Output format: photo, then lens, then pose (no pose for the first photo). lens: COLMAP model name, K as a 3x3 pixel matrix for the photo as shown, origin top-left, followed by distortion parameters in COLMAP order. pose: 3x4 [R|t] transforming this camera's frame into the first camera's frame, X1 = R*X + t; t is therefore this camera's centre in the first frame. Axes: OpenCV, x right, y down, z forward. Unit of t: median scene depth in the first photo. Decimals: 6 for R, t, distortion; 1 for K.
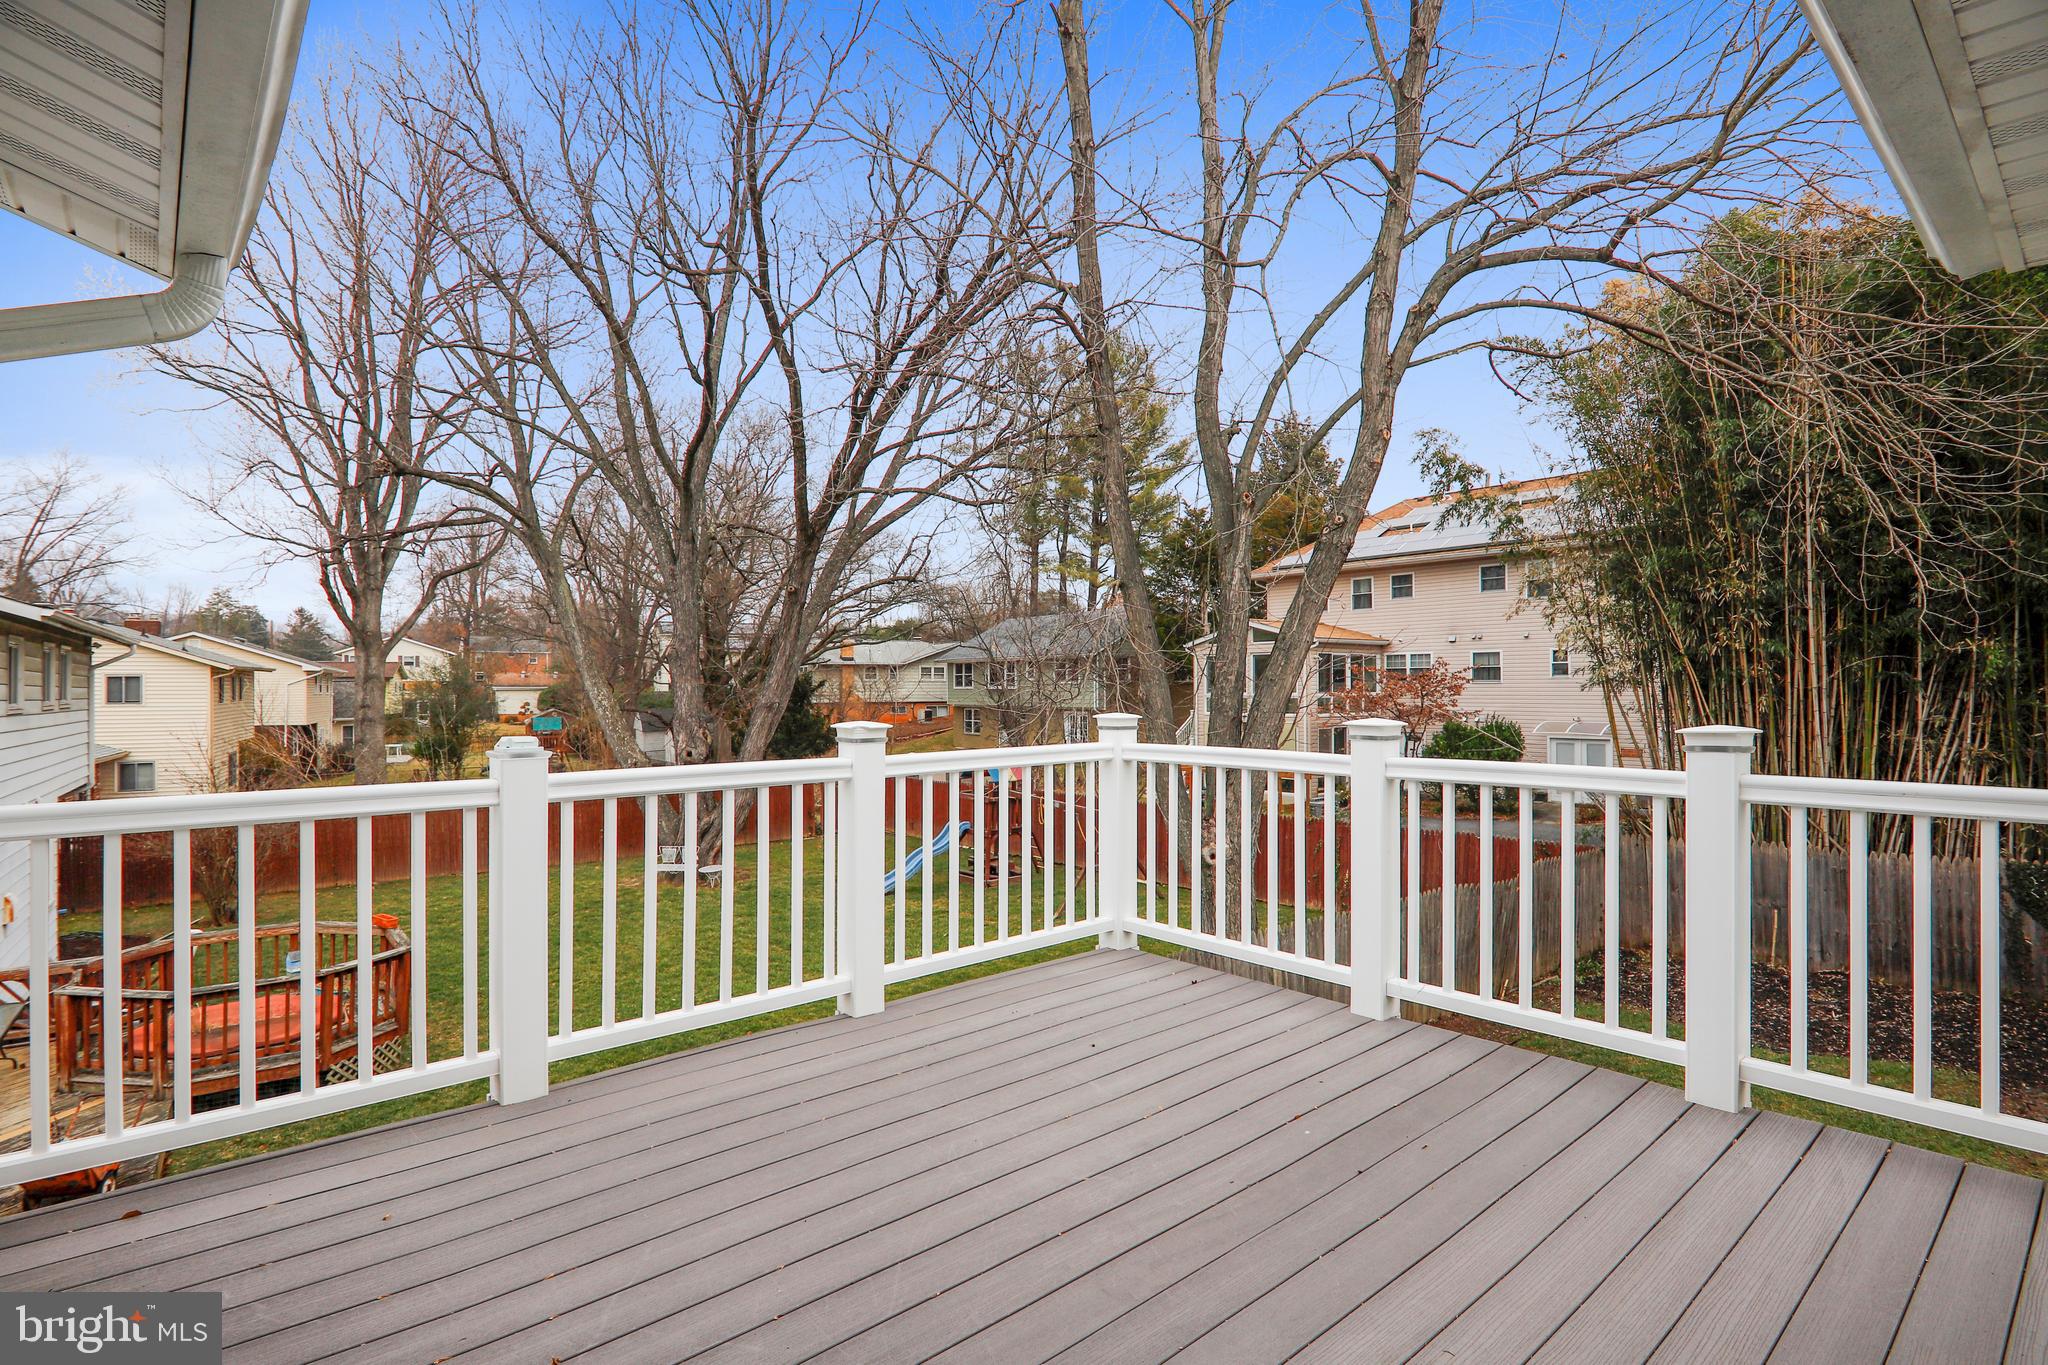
lens RADIAL K [[1015.3, 0, 1027.7], [0, 1015.3, 670.8], [0, 0, 1]] dist [-0.023475, -0.002078]
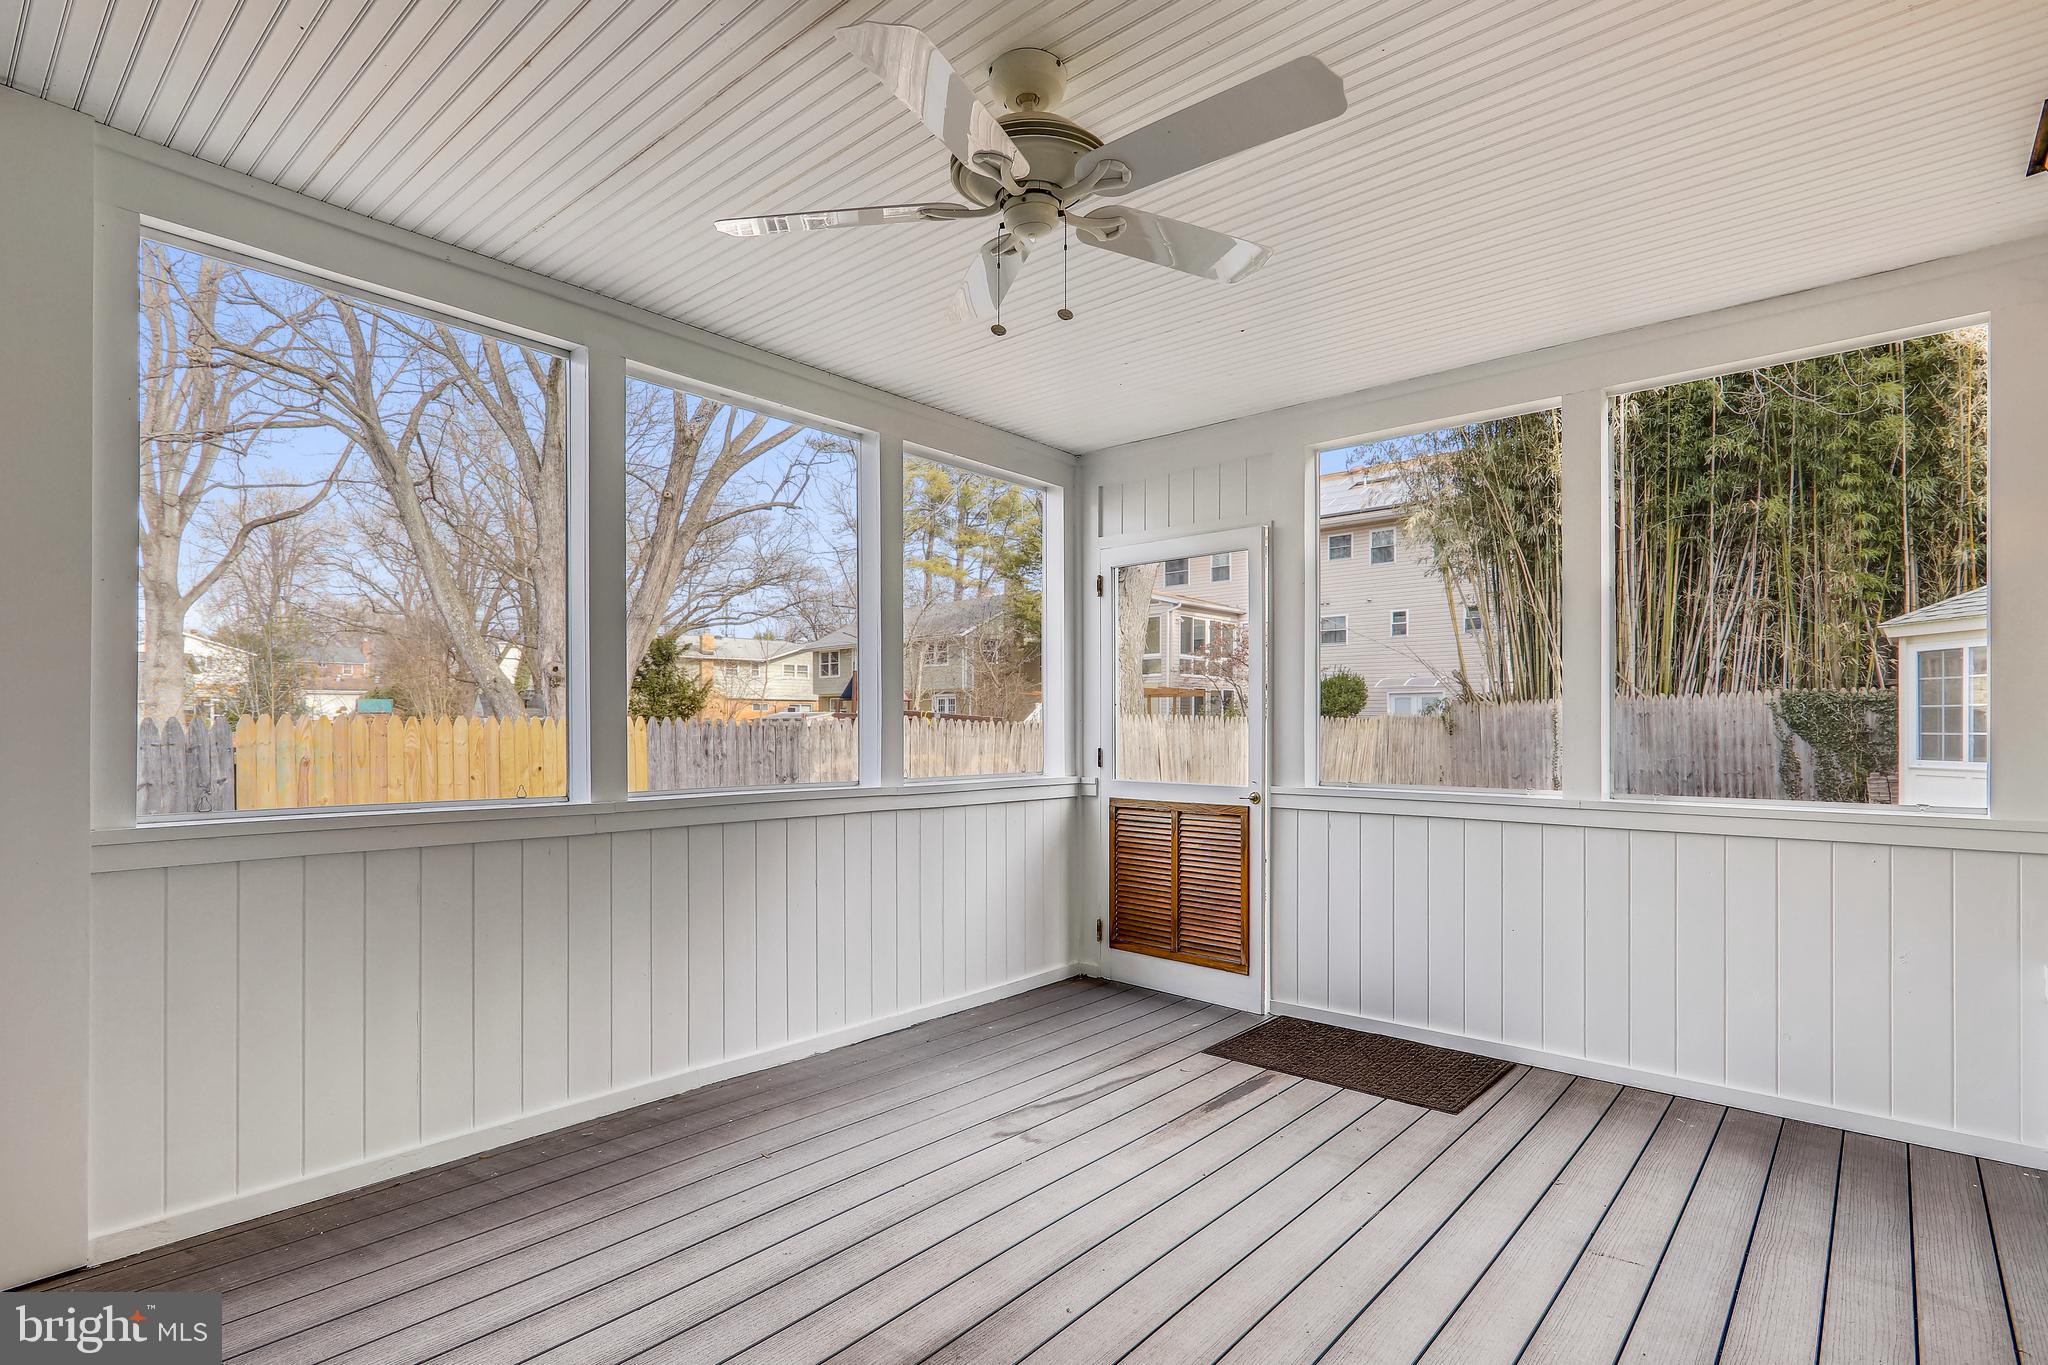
lens RADIAL K [[1010.7, 0, 1031.5], [0, 1010.7, 727.0], [0, 0, 1]] dist [-0.002604, 0.000607]
pose [[0.989522, 0.005918, 0.144258, -0.031625], [-0.007622, 0.999908, 0.011263, 0.170128], [-0.144178, -0.012245, 0.989476, -0.027218]]
